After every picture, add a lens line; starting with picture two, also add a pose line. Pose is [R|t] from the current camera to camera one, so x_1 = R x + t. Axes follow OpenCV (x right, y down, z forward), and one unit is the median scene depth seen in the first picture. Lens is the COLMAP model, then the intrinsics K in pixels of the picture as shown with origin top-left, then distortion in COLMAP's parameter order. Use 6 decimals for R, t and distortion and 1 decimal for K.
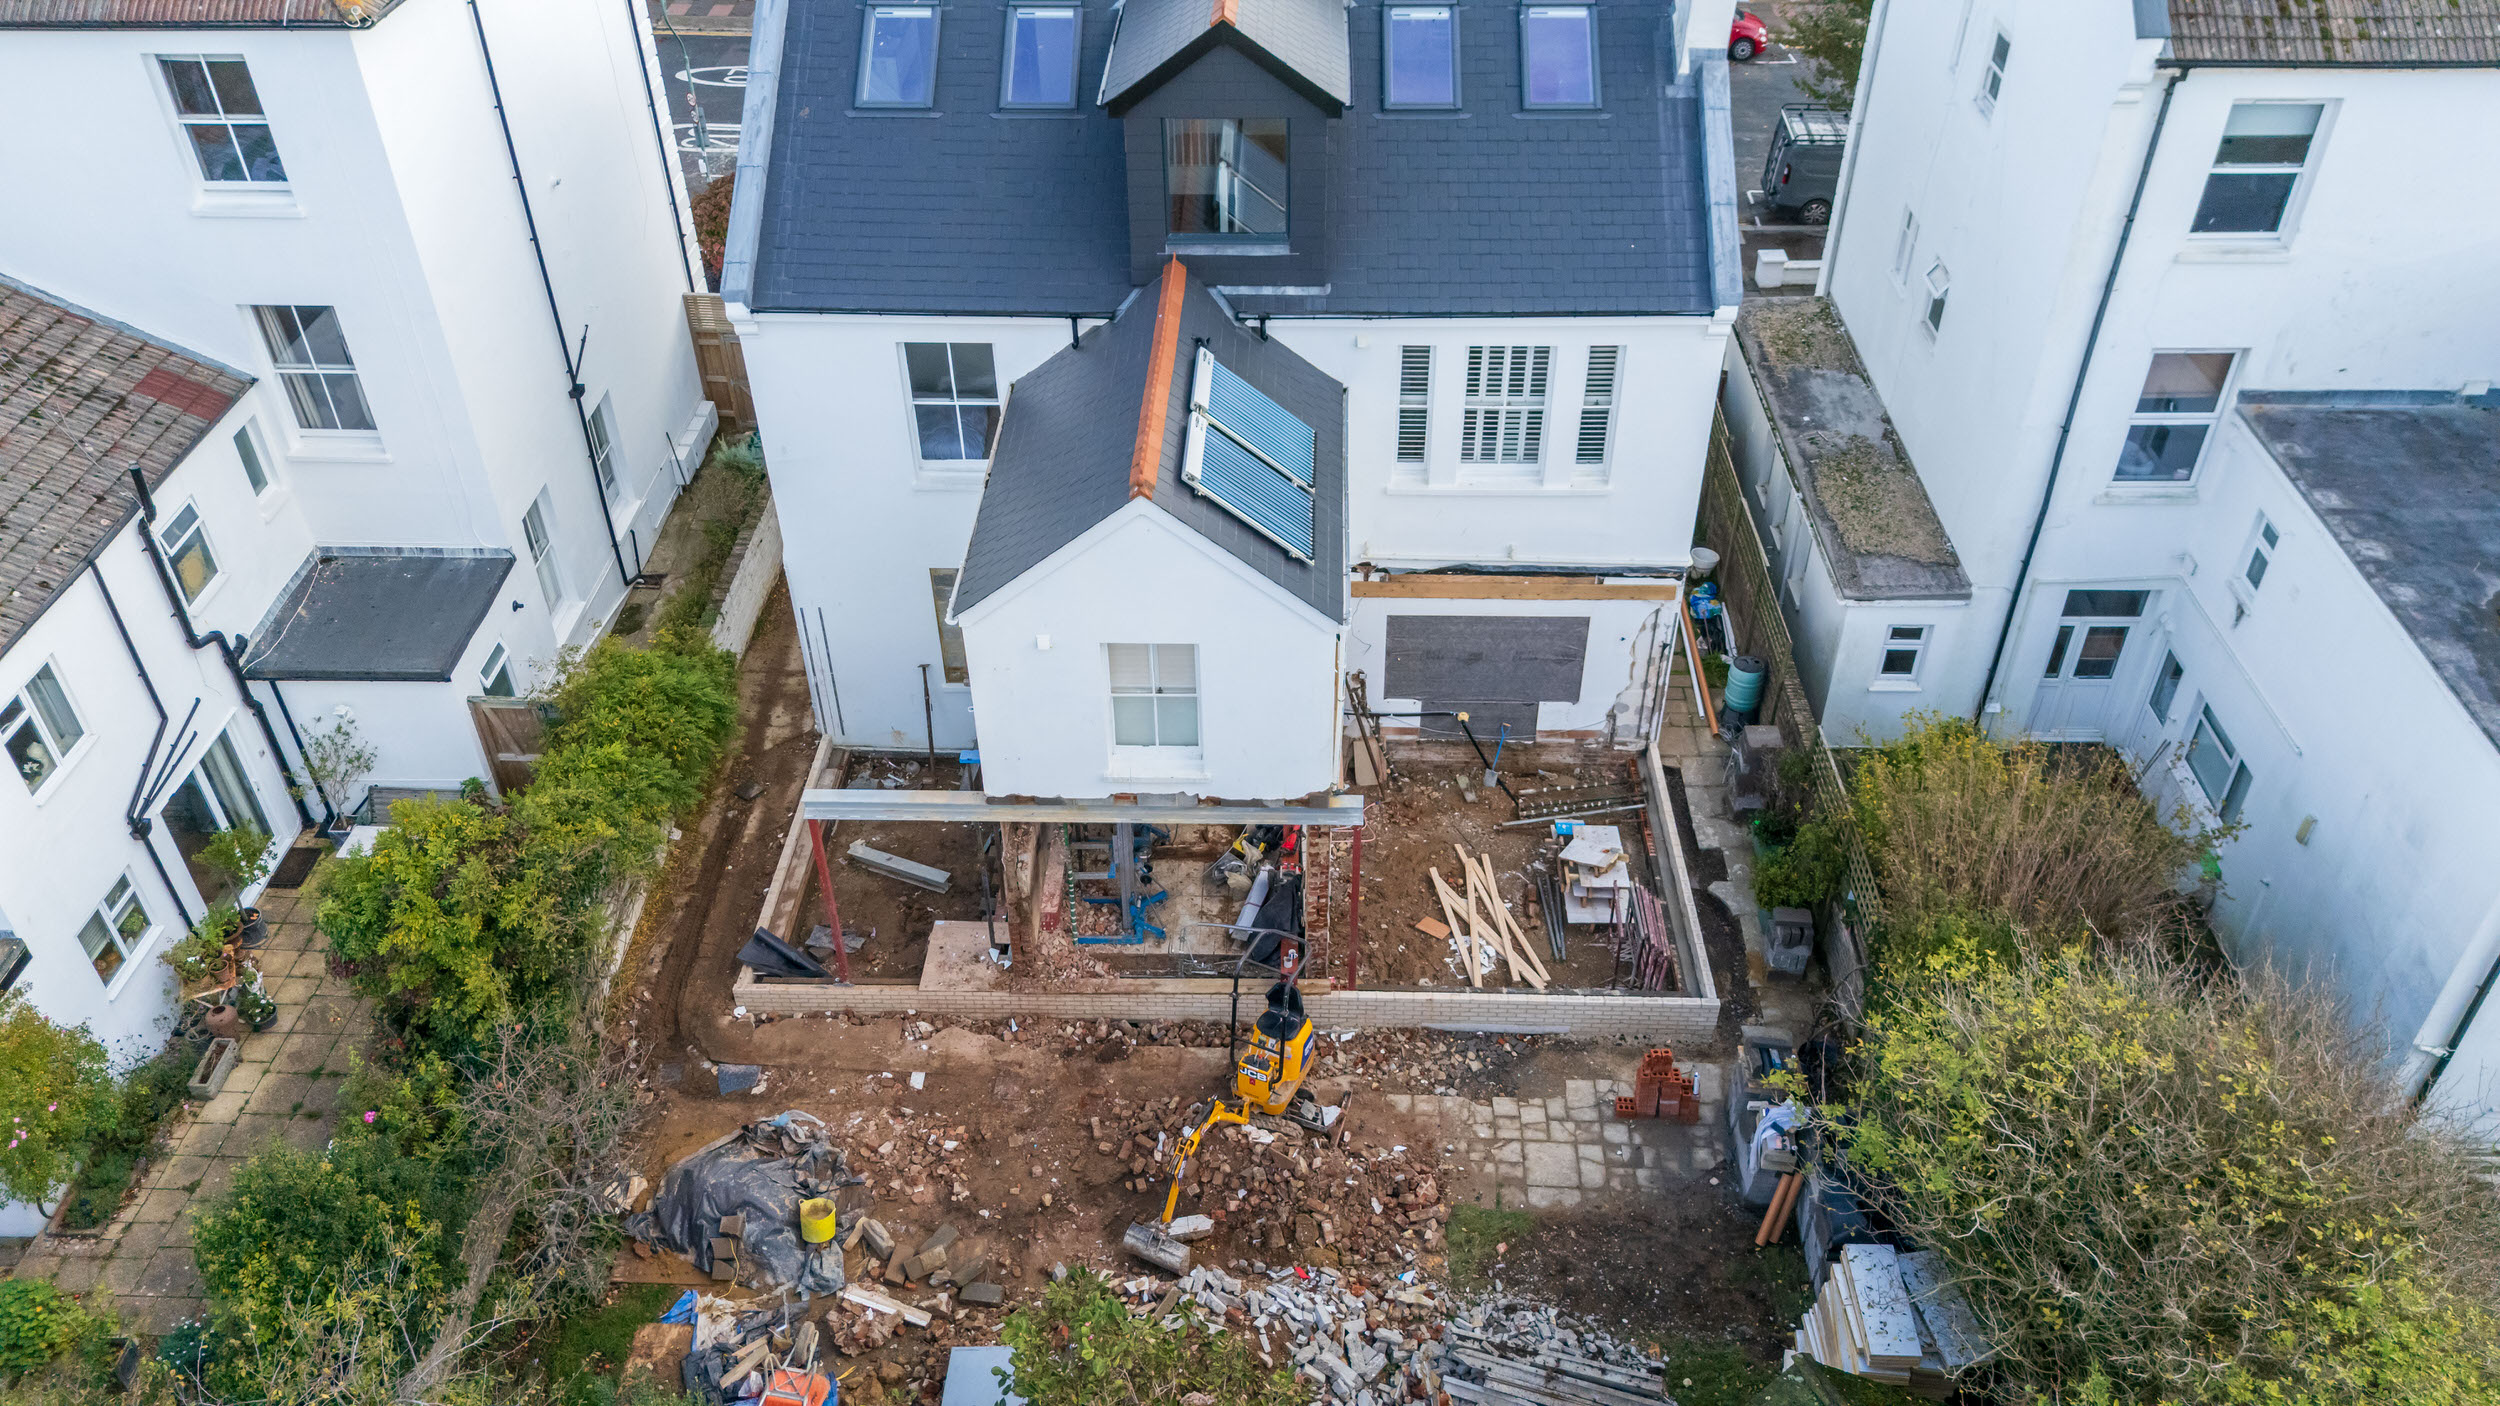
lens RADIAL K [[1839.9, 0, 1252.8], [0, 1839.9, 707.8], [0, 0, 1]] dist [0.063123, -0.059114]
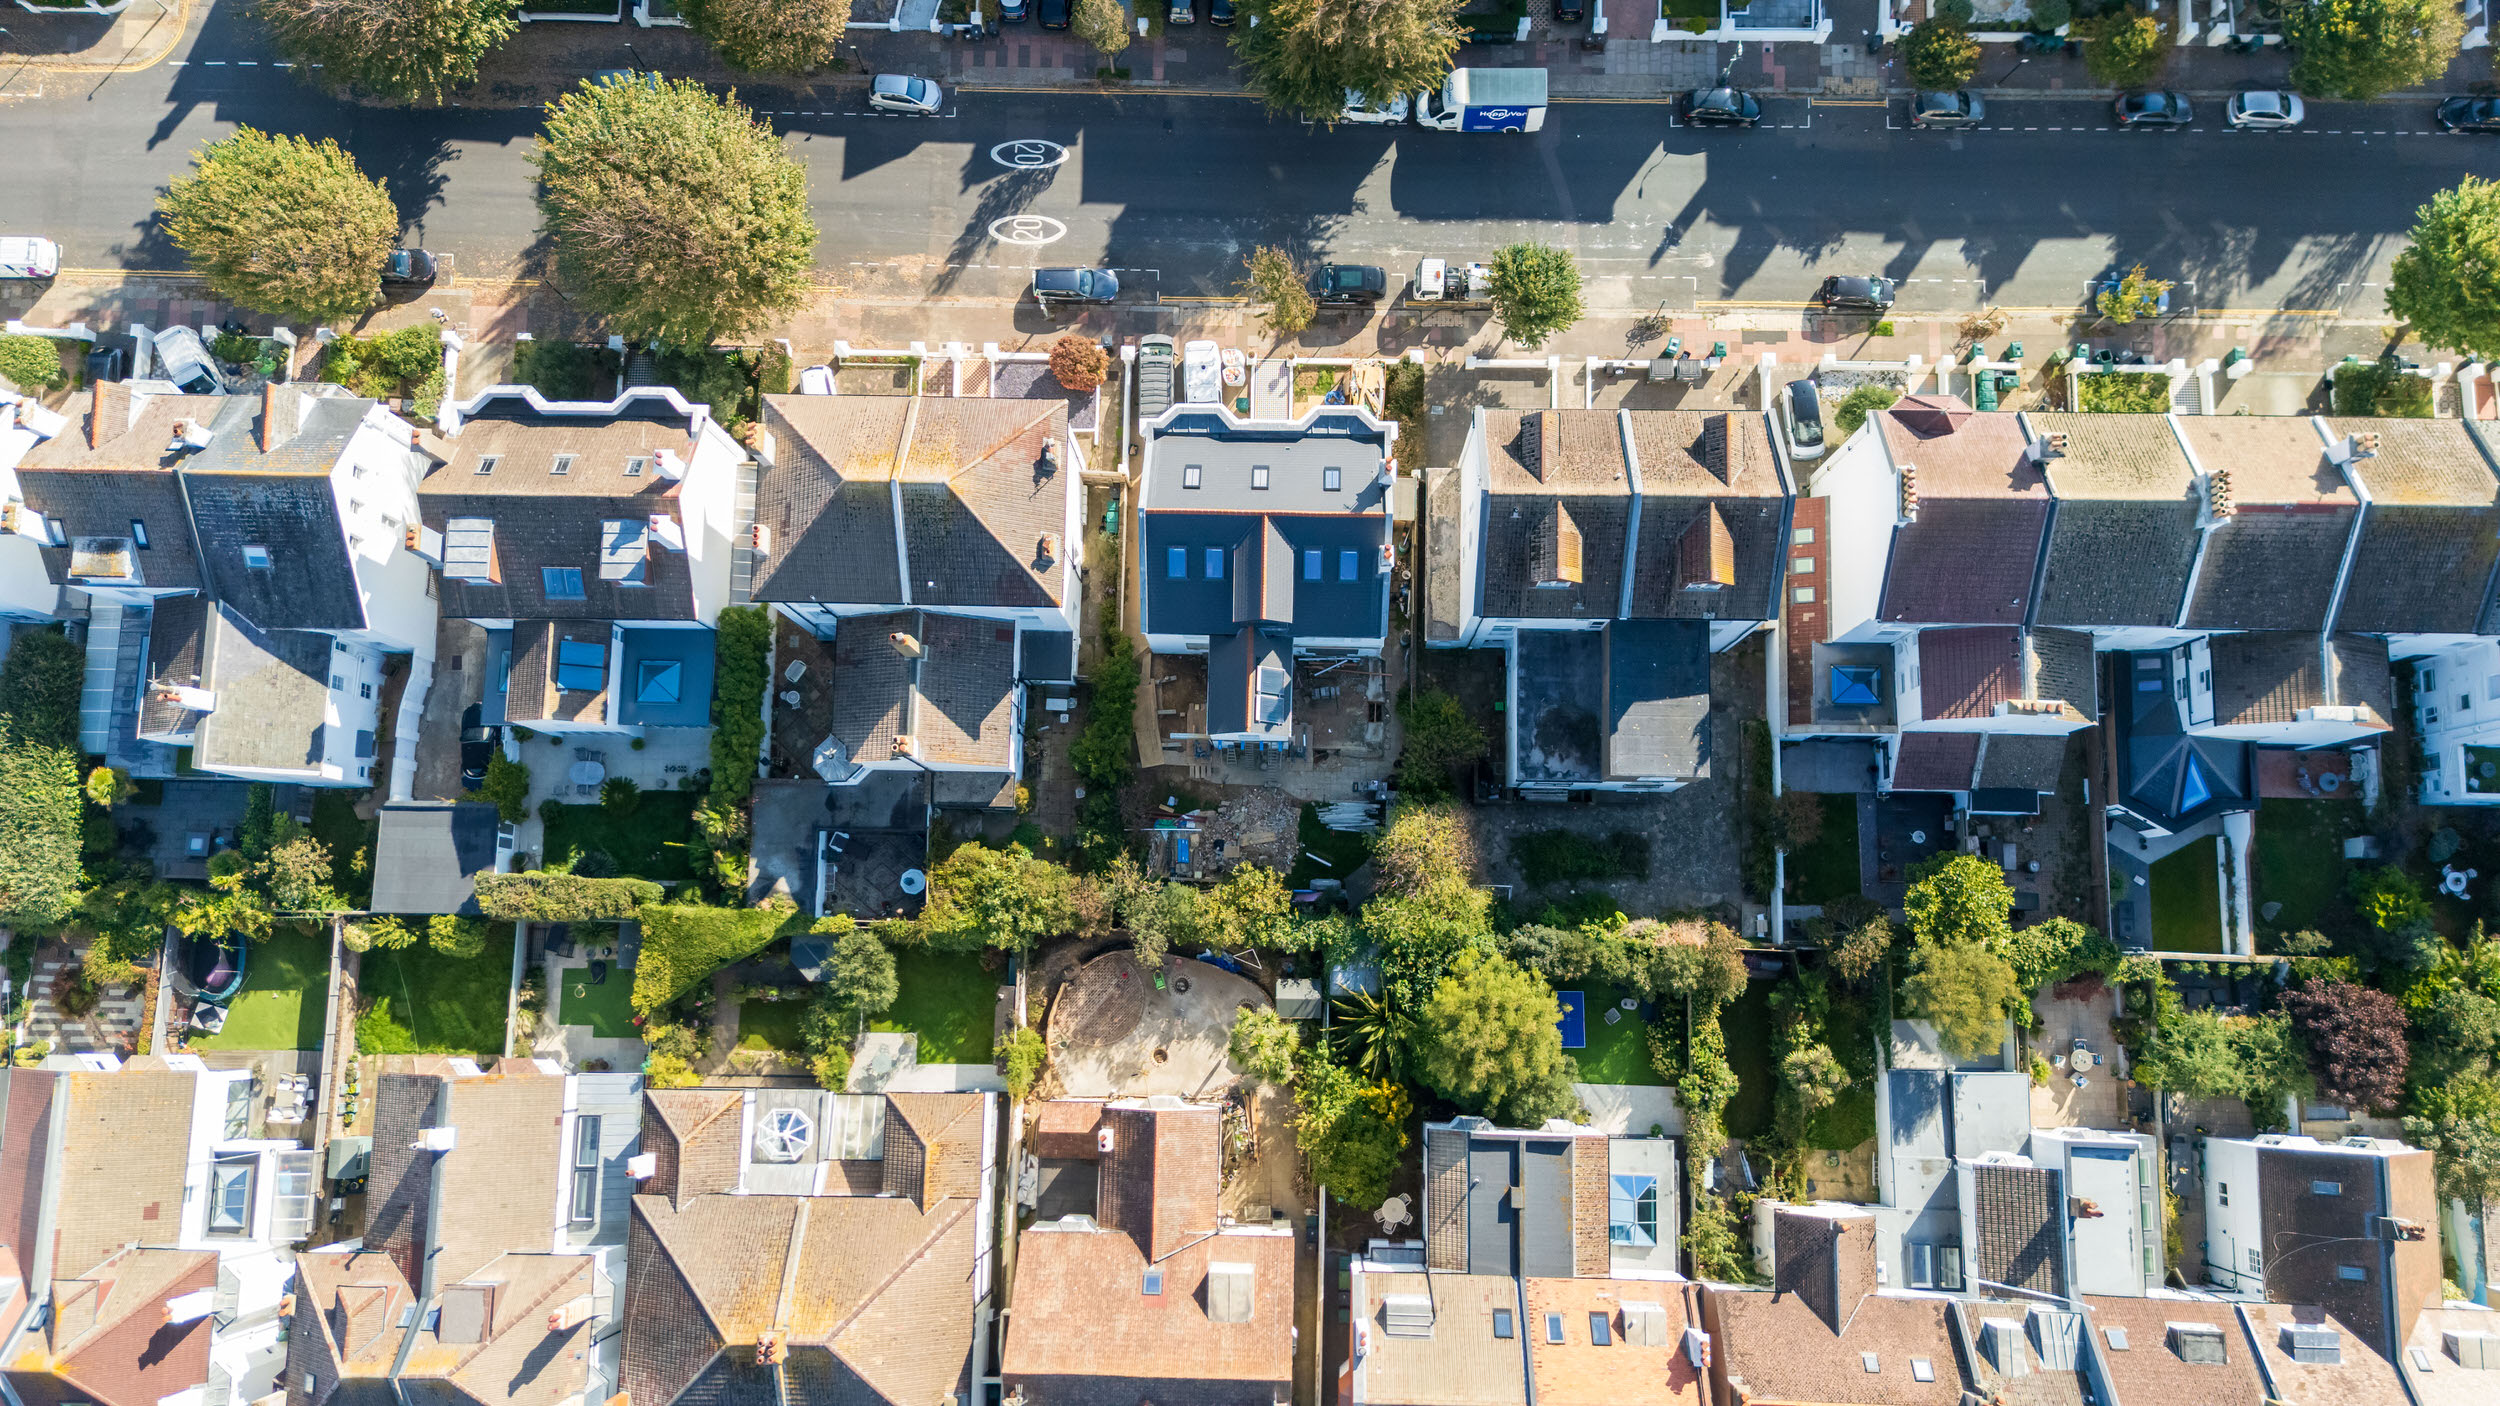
lens RADIAL K [[1839.9, 0, 1258.0], [0, 1839.9, 733.3], [0, 0, 1]] dist [0.063123, -0.059114]
pose [[0.999935, -0.008846, -0.007250, 0.000759], [0.011400, 0.719449, 0.694451, -2.784247], [-0.000927, -0.694489, 0.719503, -2.016191]]
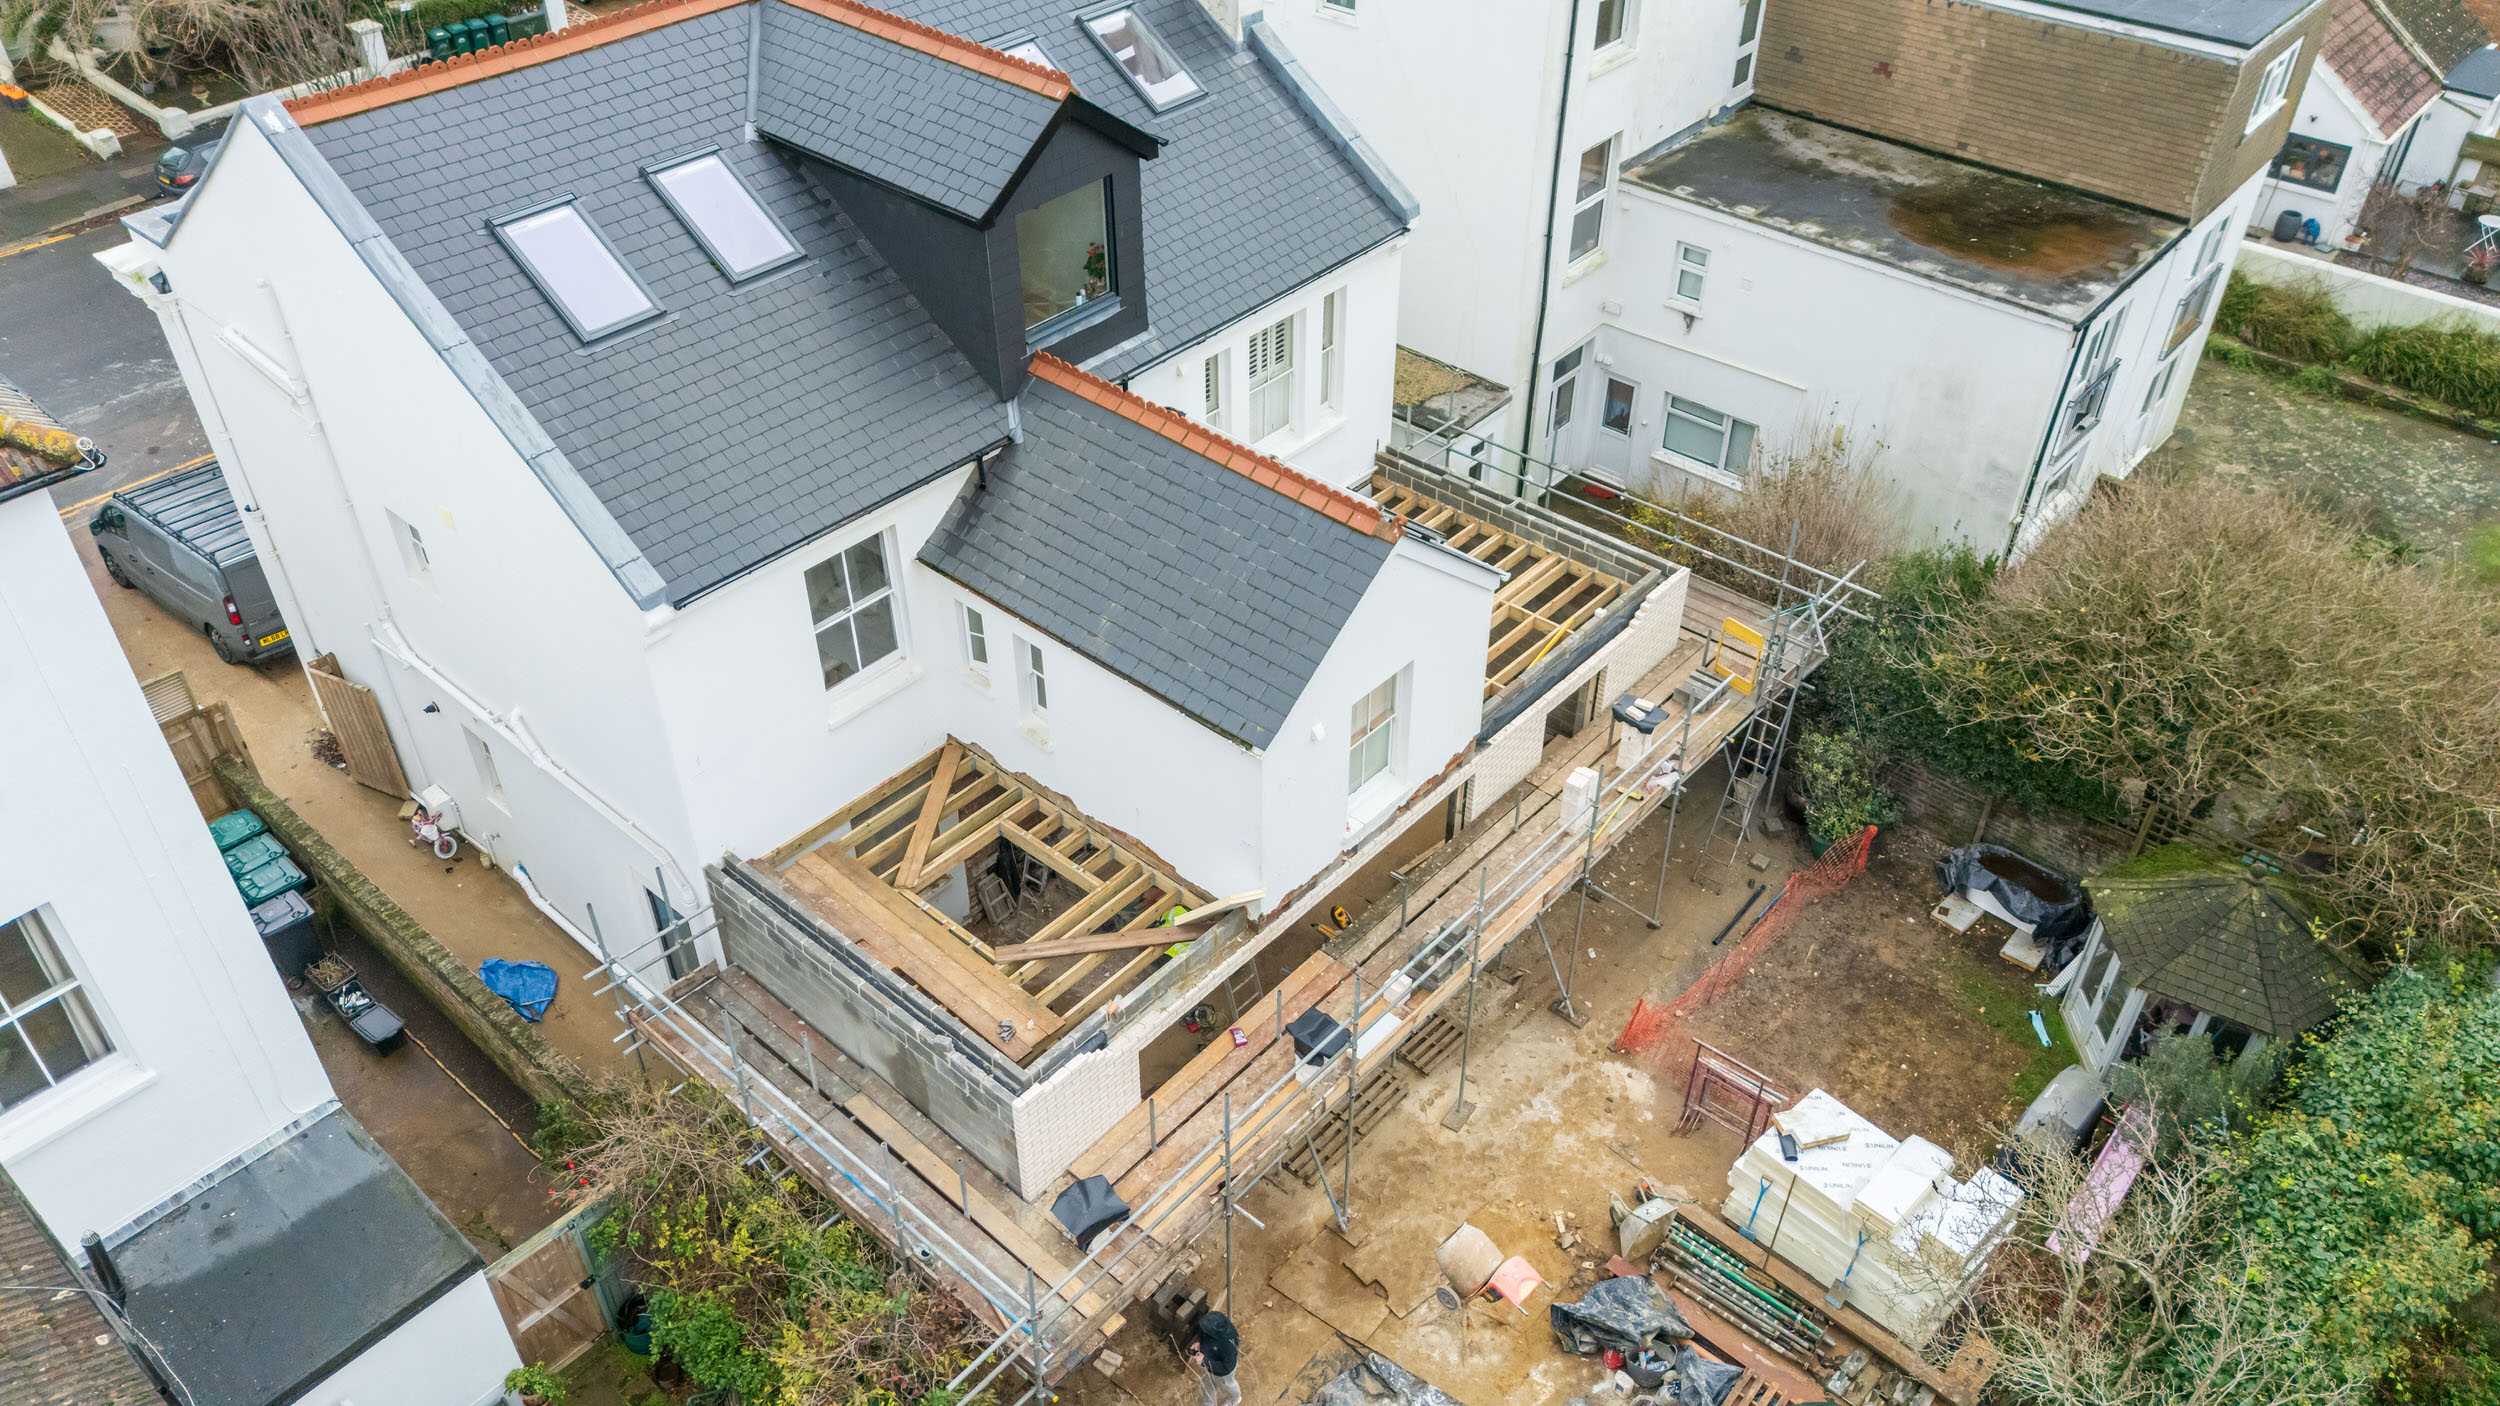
lens RADIAL K [[1839.9, 0, 1248.5], [0, 1839.9, 707.4], [0, 0, 1]] dist [0.063123, -0.059114]
pose [[0.640577, -0.472675, 0.605177, -0.595872], [0.470493, 0.864437, 0.177157, -0.195632], [-0.606875, 0.171249, 0.776129, 0.227408]]
